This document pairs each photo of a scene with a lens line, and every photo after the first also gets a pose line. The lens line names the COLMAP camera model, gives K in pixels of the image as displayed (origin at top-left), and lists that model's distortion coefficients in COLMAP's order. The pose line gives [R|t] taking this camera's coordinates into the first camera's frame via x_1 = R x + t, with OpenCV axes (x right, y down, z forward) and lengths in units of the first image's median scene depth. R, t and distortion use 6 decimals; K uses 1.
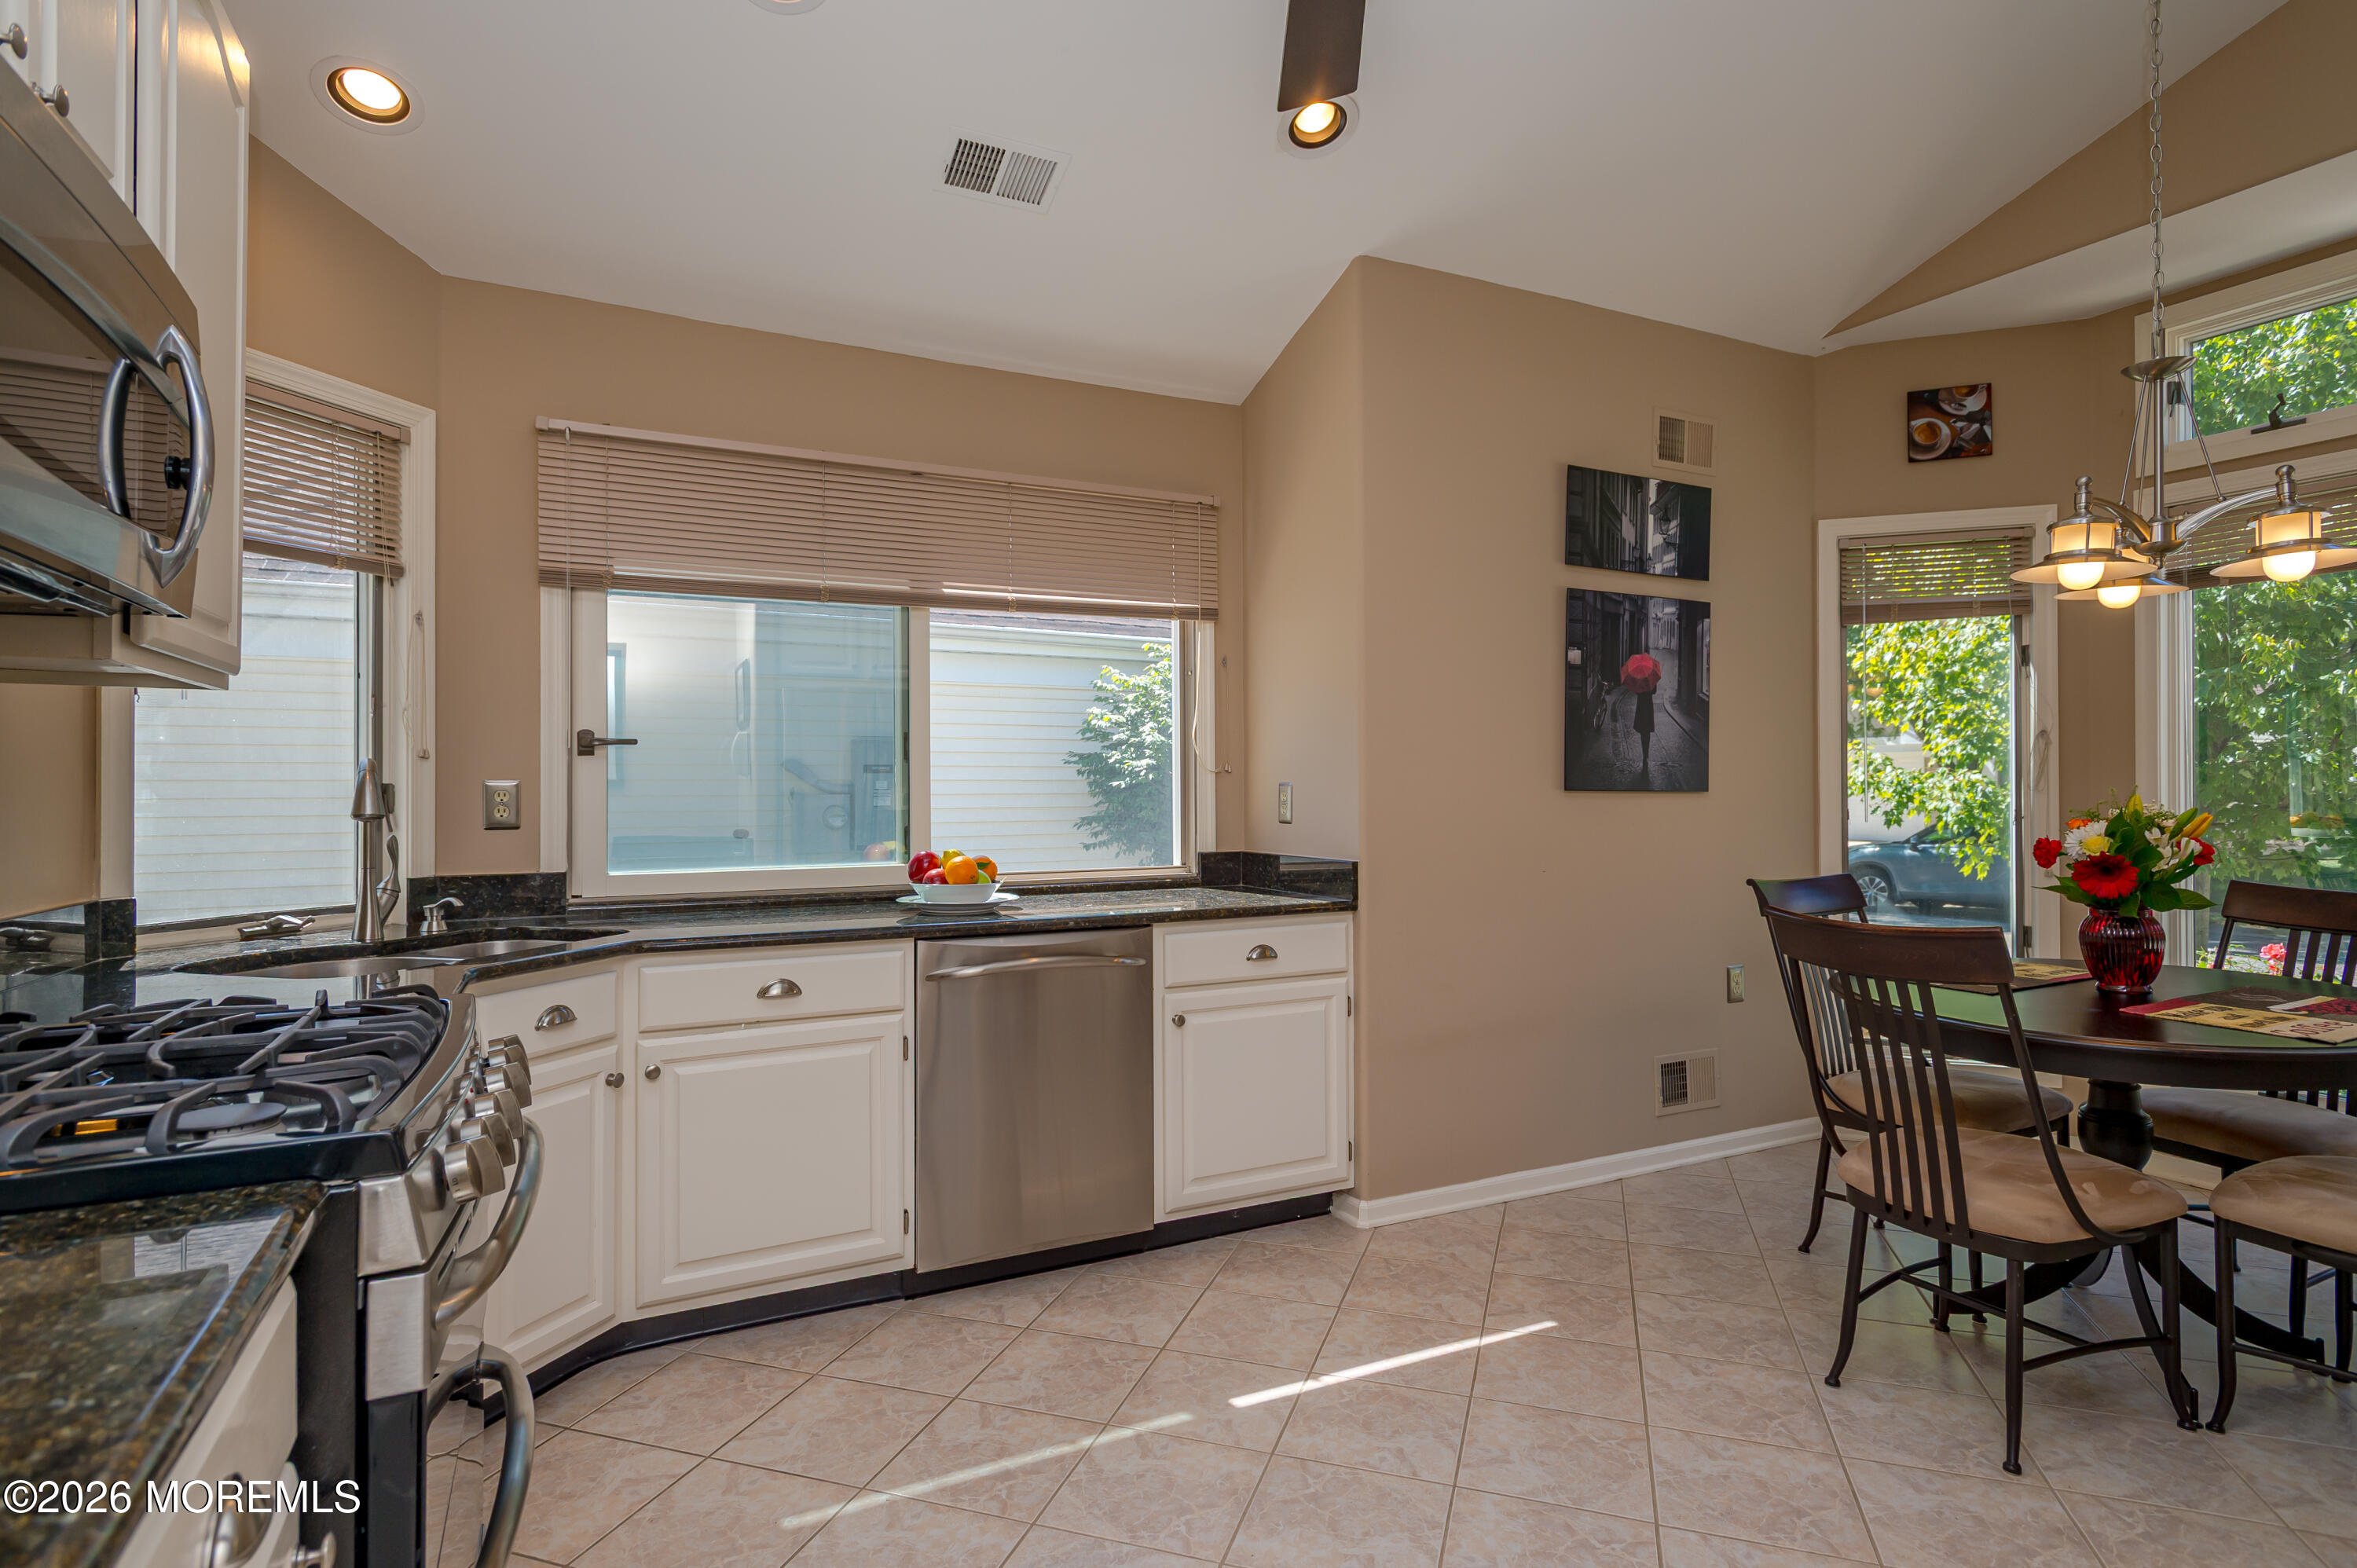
lens RADIAL K [[1195.3, 0, 1165.9], [0, 1195.3, 780.7], [0, 0, 1]] dist [0.007600, -0.002194]
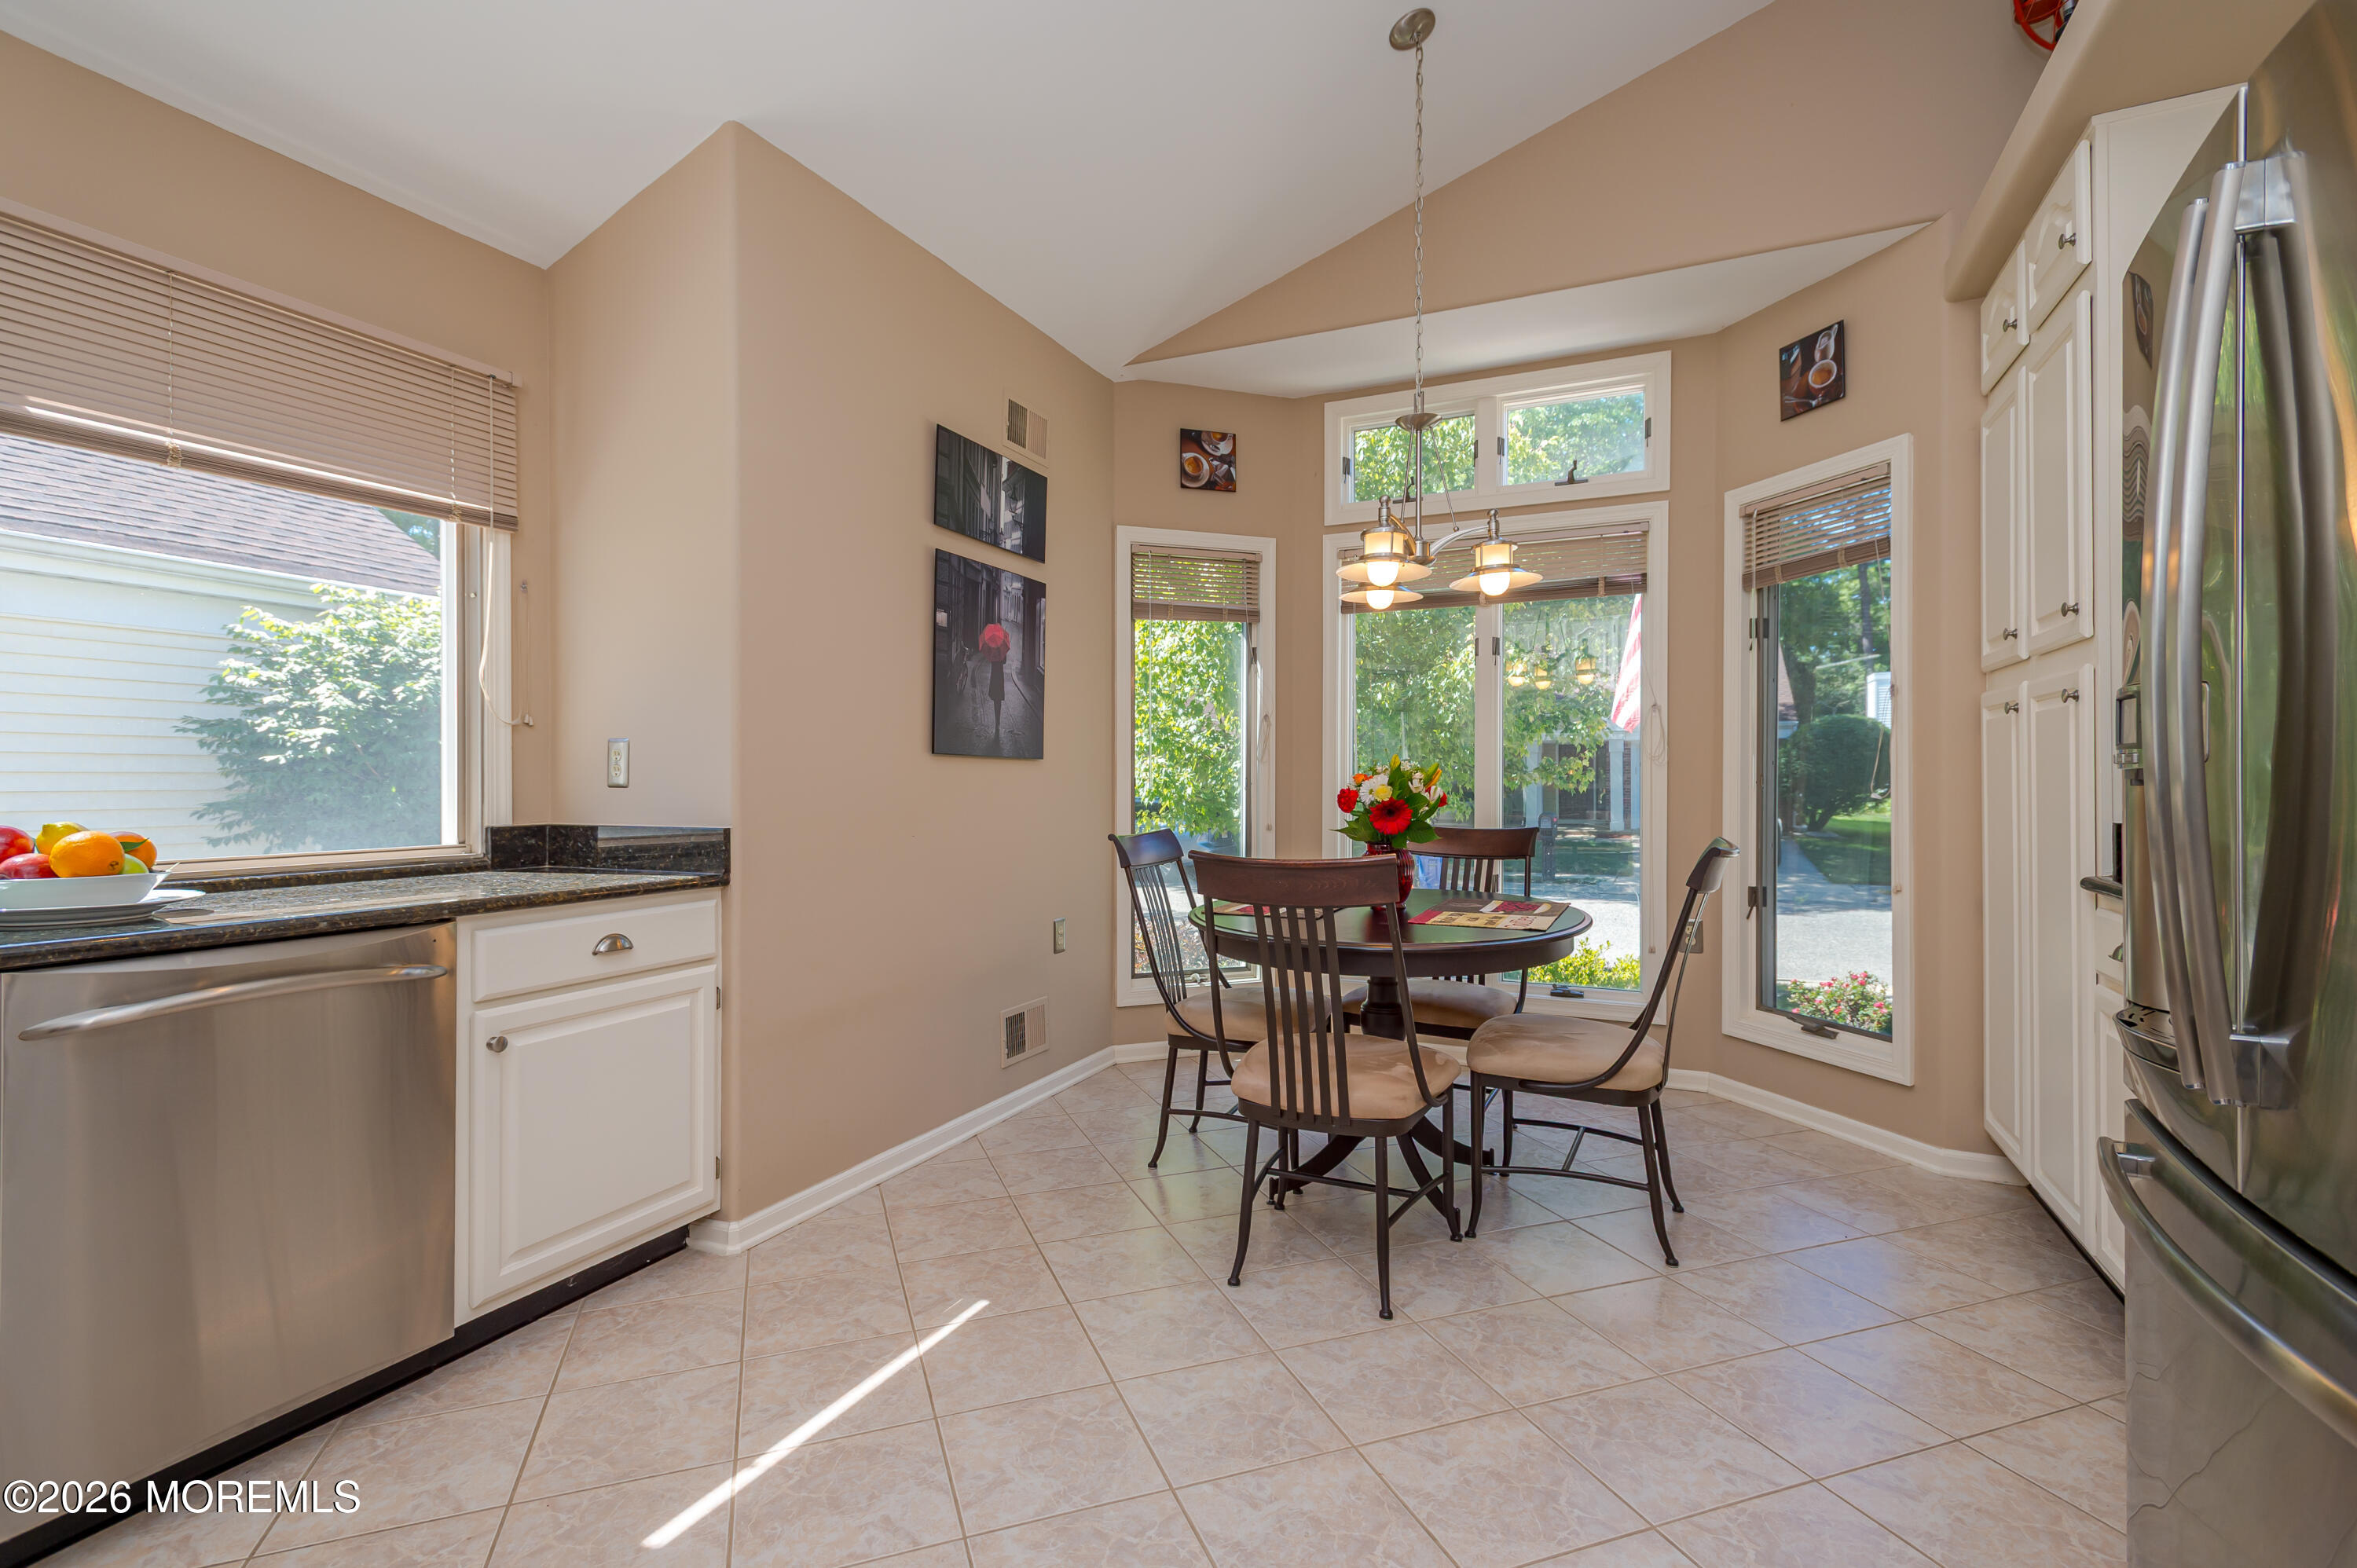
lens RADIAL K [[1094.6, 0, 1183.2], [0, 1094.6, 778.1], [0, 0, 1]] dist [0.011453, -0.002463]
pose [[0.777209, 0.003220, 0.629234, -0.082177], [-0.005298, 0.999985, 0.001427, 0.028909], [-0.629220, -0.004443, 0.777214, 0.184143]]
